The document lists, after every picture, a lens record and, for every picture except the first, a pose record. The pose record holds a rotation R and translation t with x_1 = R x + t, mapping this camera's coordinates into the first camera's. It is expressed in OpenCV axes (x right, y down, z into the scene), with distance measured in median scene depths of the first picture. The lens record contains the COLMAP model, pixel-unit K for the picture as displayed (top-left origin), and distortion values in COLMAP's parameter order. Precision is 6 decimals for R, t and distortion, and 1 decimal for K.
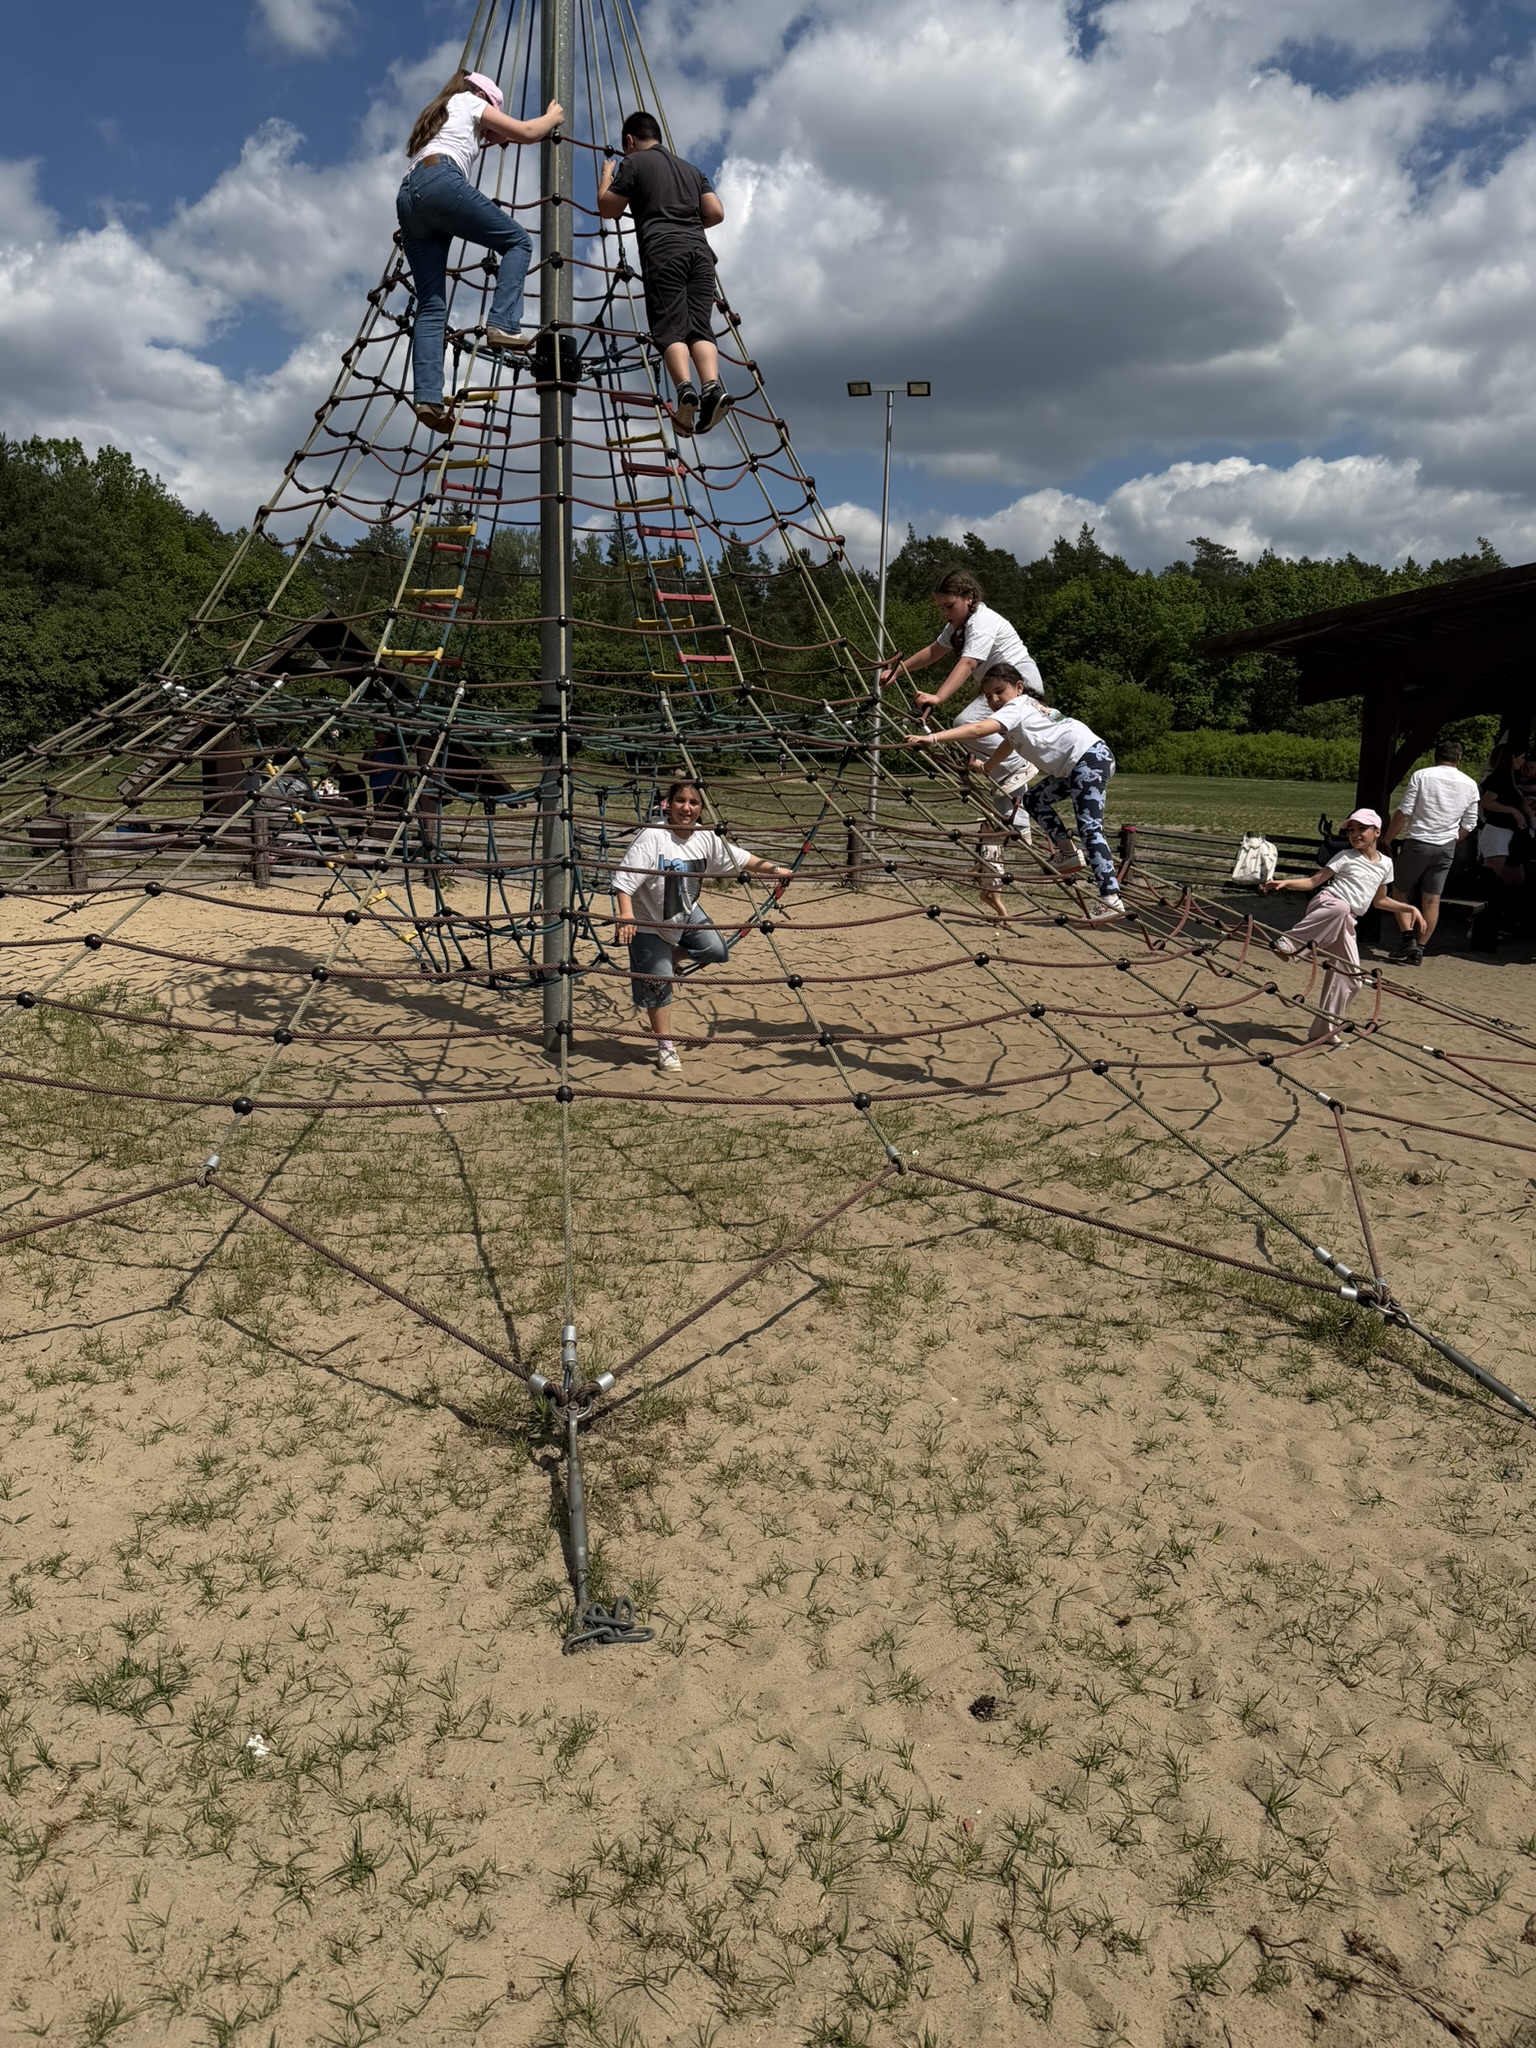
lens RADIAL K [[1386.5, 0, 767.3], [0, 1386.5, 1012.5], [0, 0, 1]] dist [0.025375, -0.054677]
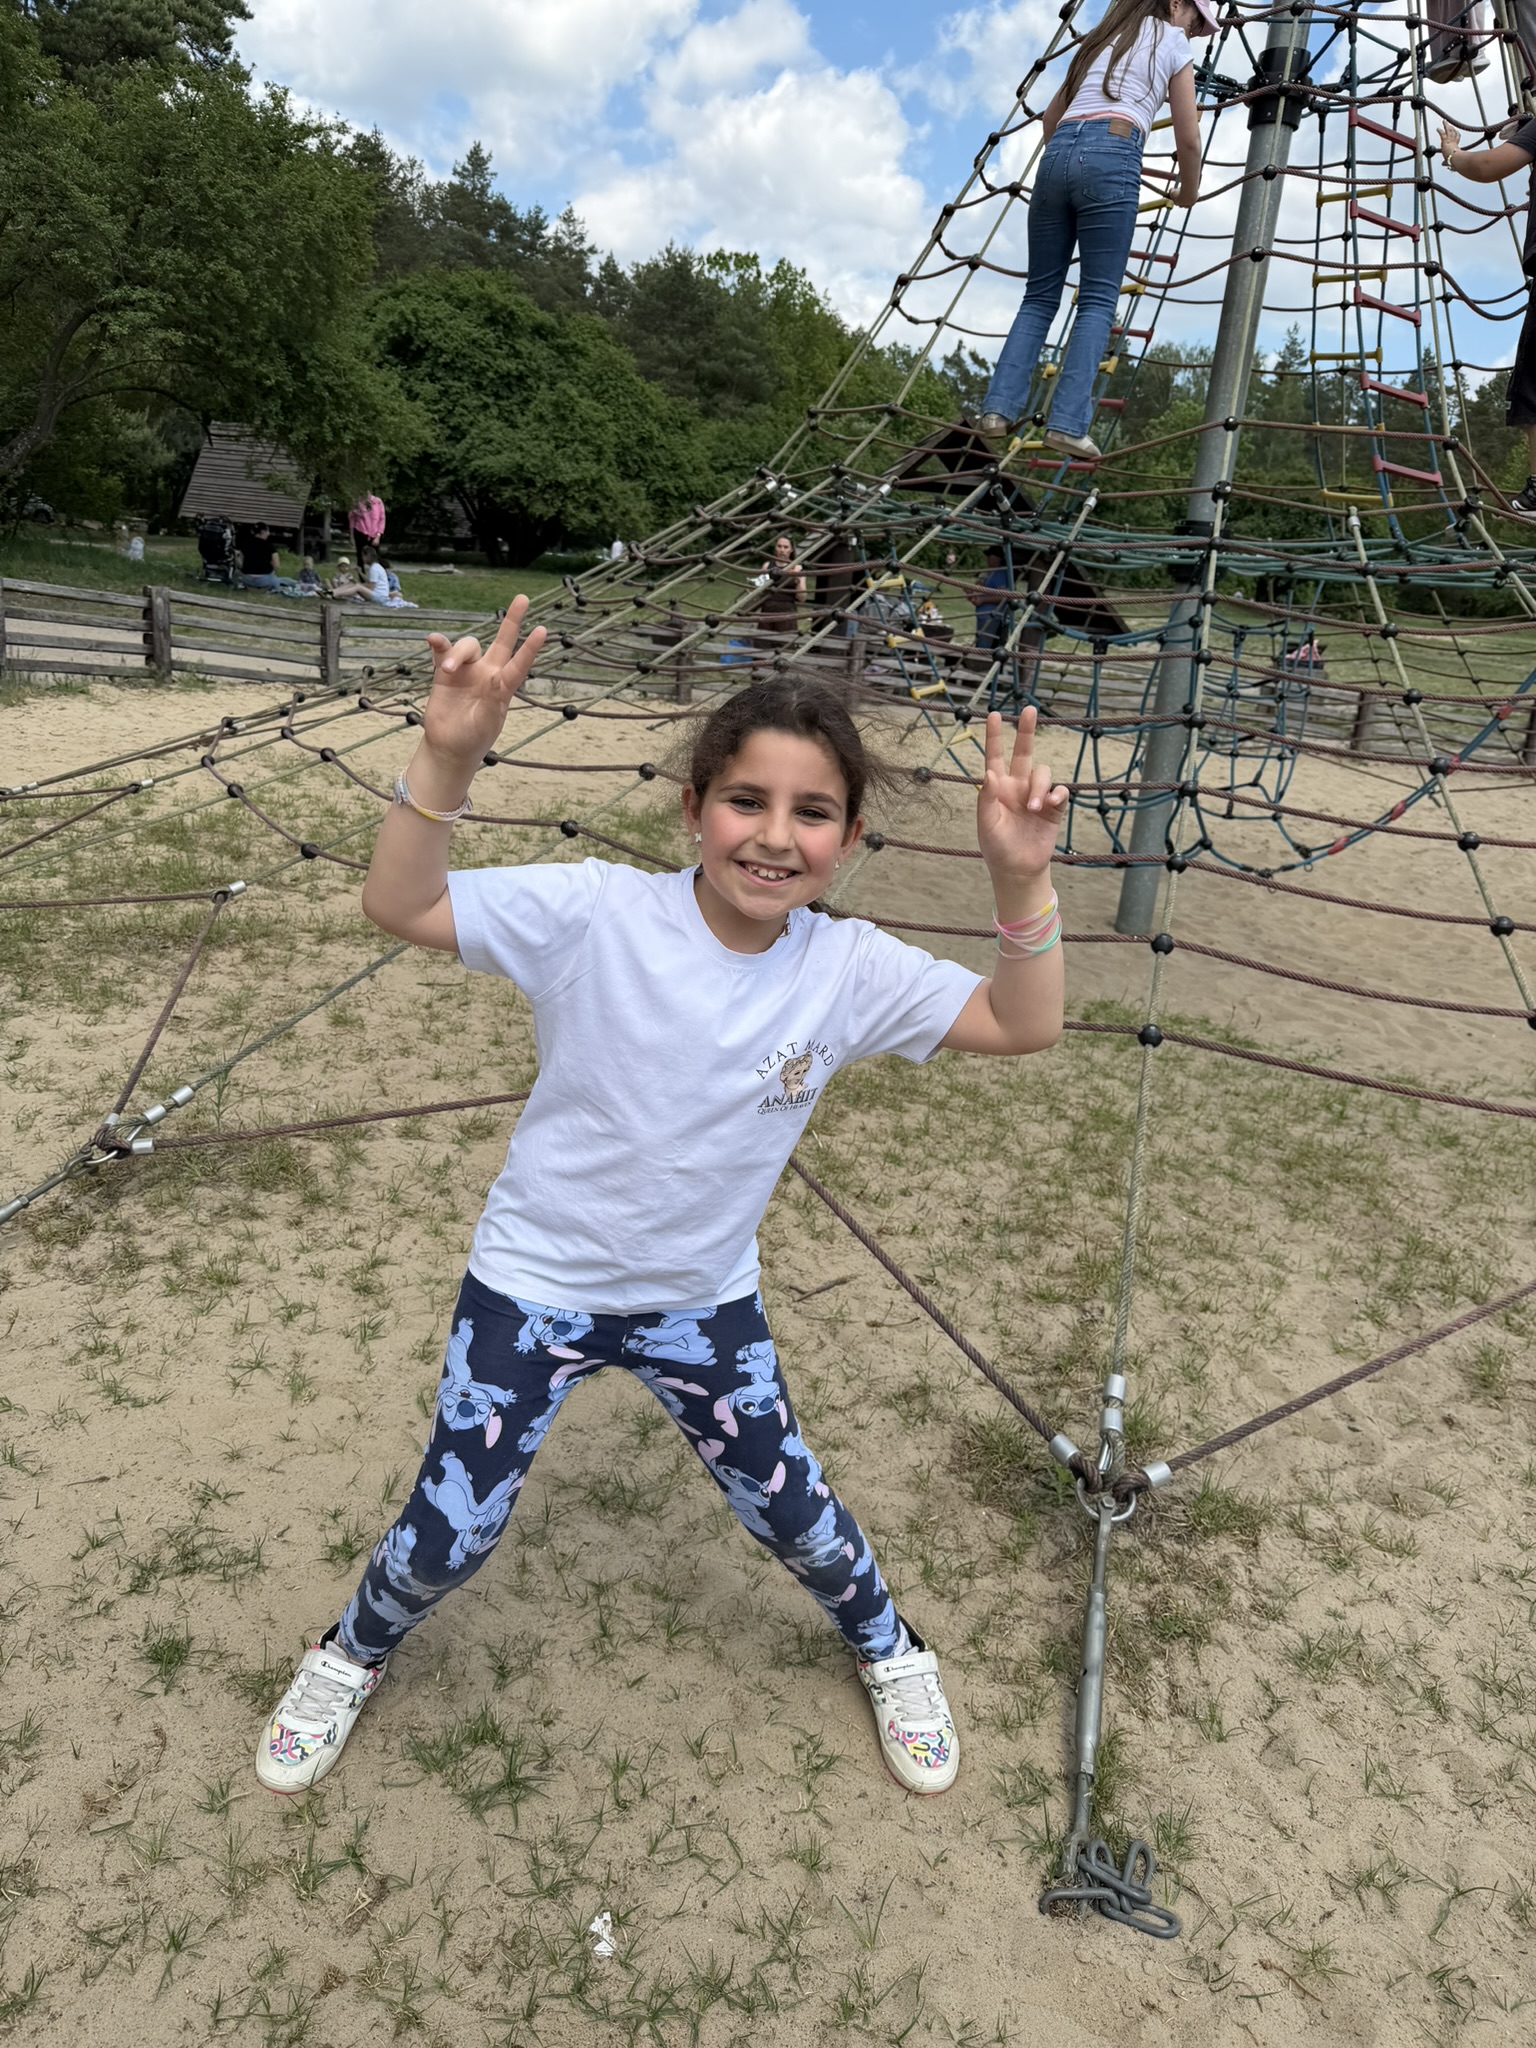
lens RADIAL K [[1367.0, 0, 768.0], [0, 1367.0, 1024.0], [0, 0, 1]] dist [0.050312, -0.058022]
pose [[0.911553, 0.177626, -0.370838, -0.036354], [-0.131359, 0.980418, 0.146712, -0.017213], [0.389636, -0.085023, 0.917036, 0.141167]]
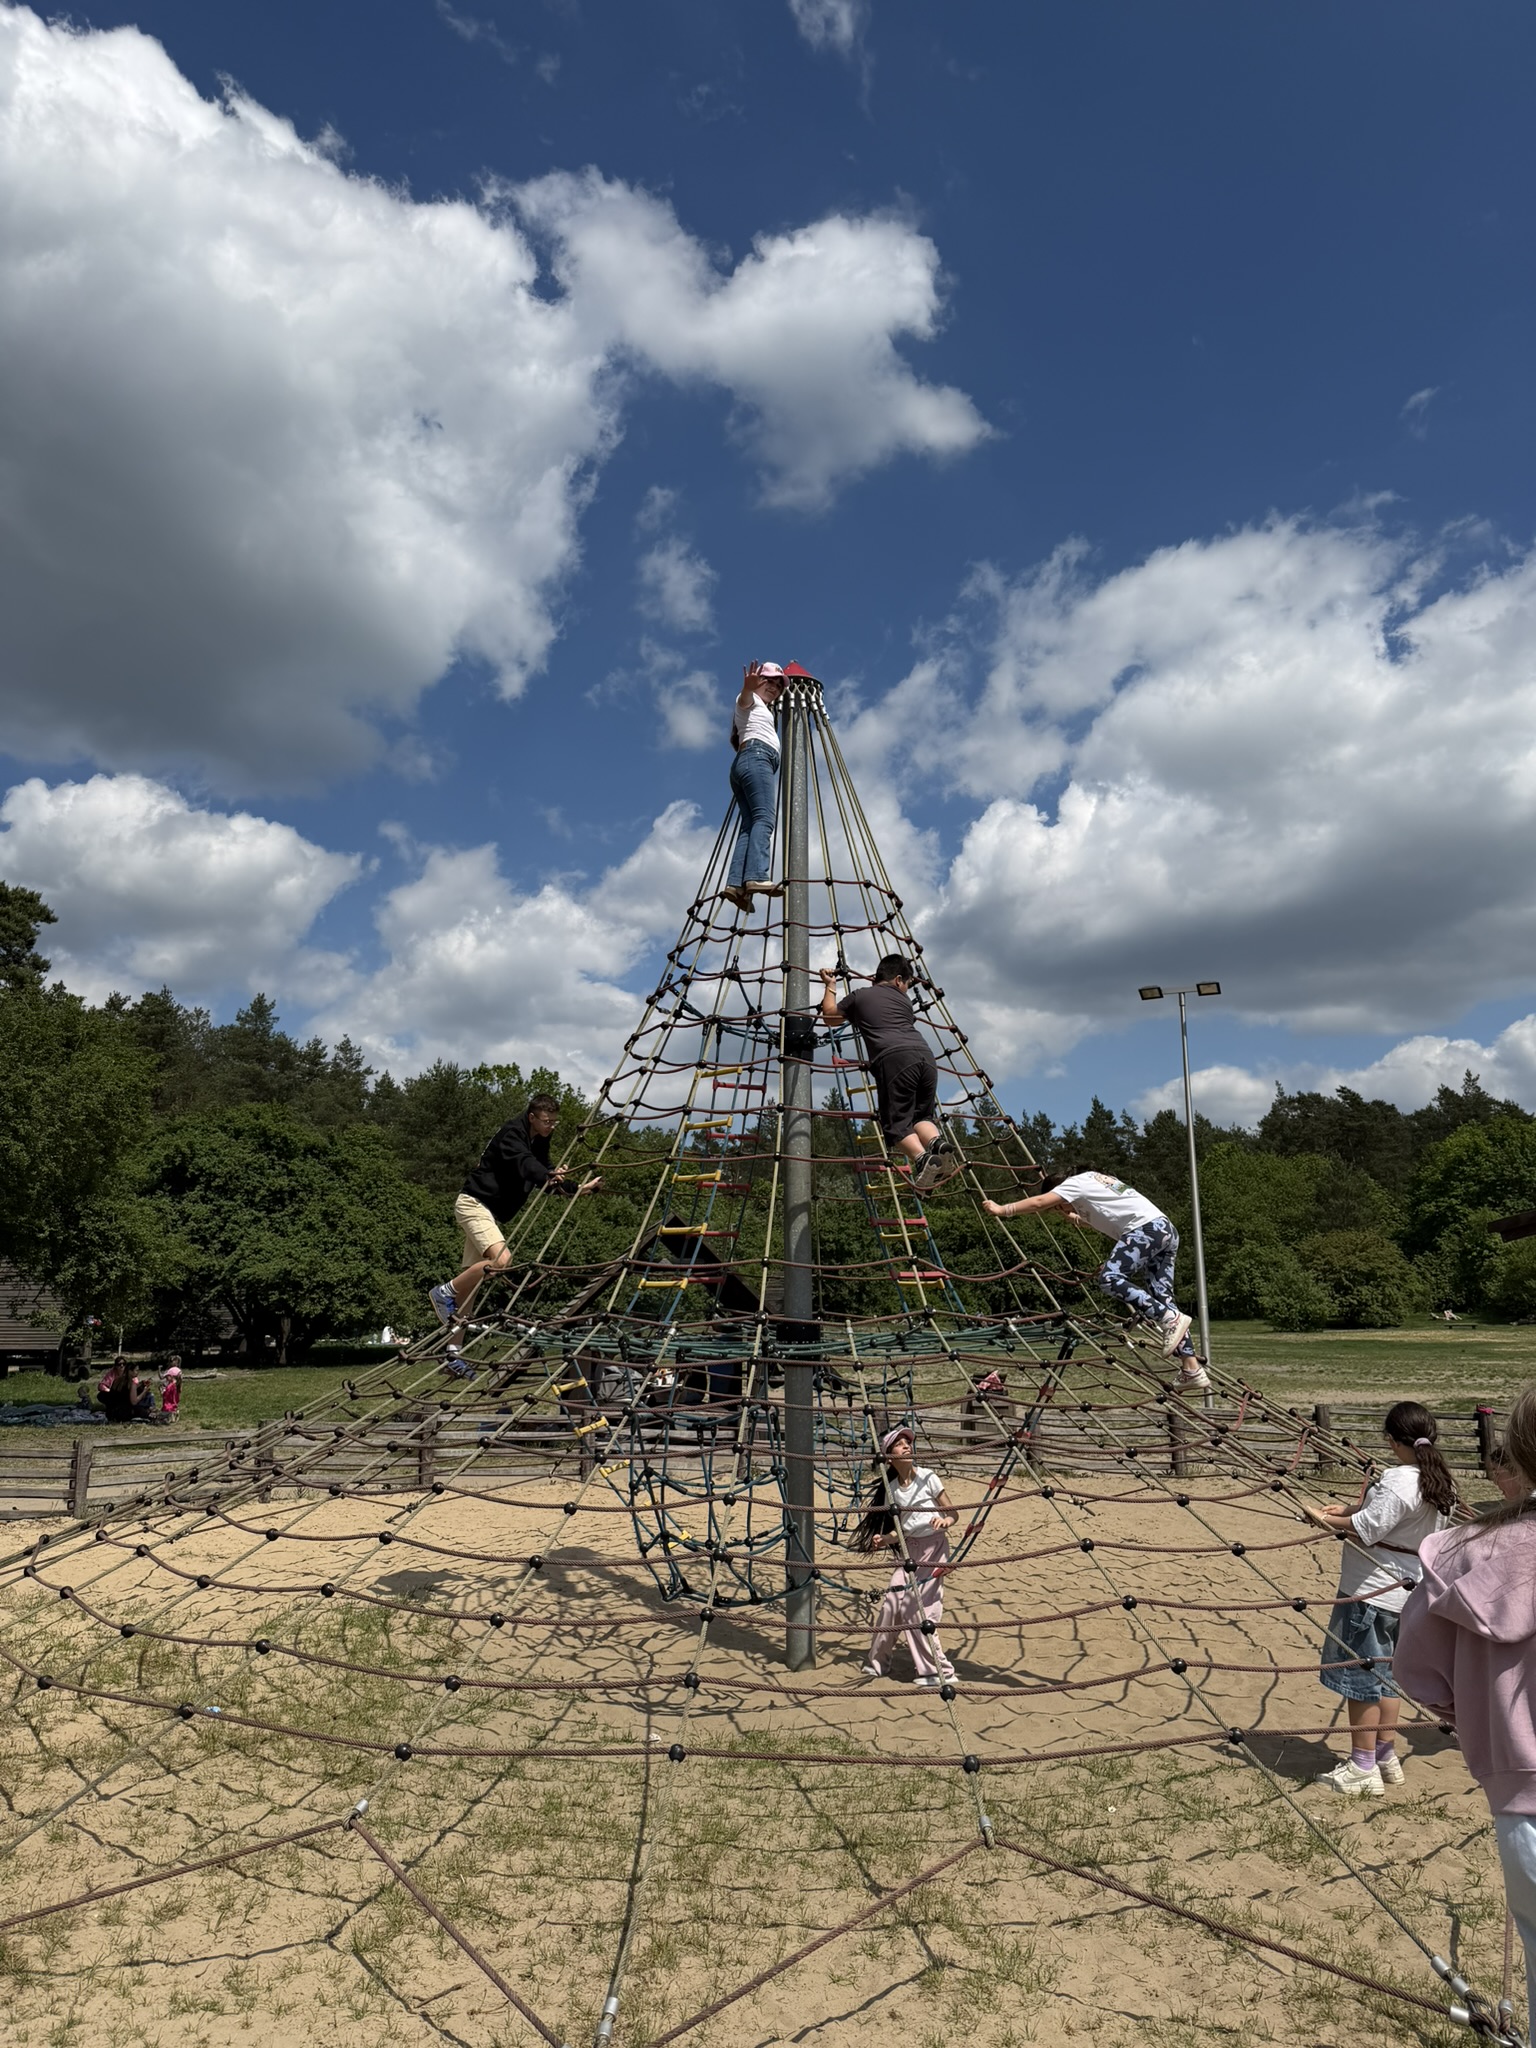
lens RADIAL K [[1430.2, 0, 802.5], [0, 1430.2, 1104.6], [0, 0, 1]] dist [0.004616, -0.021183]
pose [[0.966966, -0.067133, -0.245908, 0.152237], [-0.015501, 0.947425, -0.319602, -0.034017], [0.254435, 0.312856, 0.915087, -0.078260]]
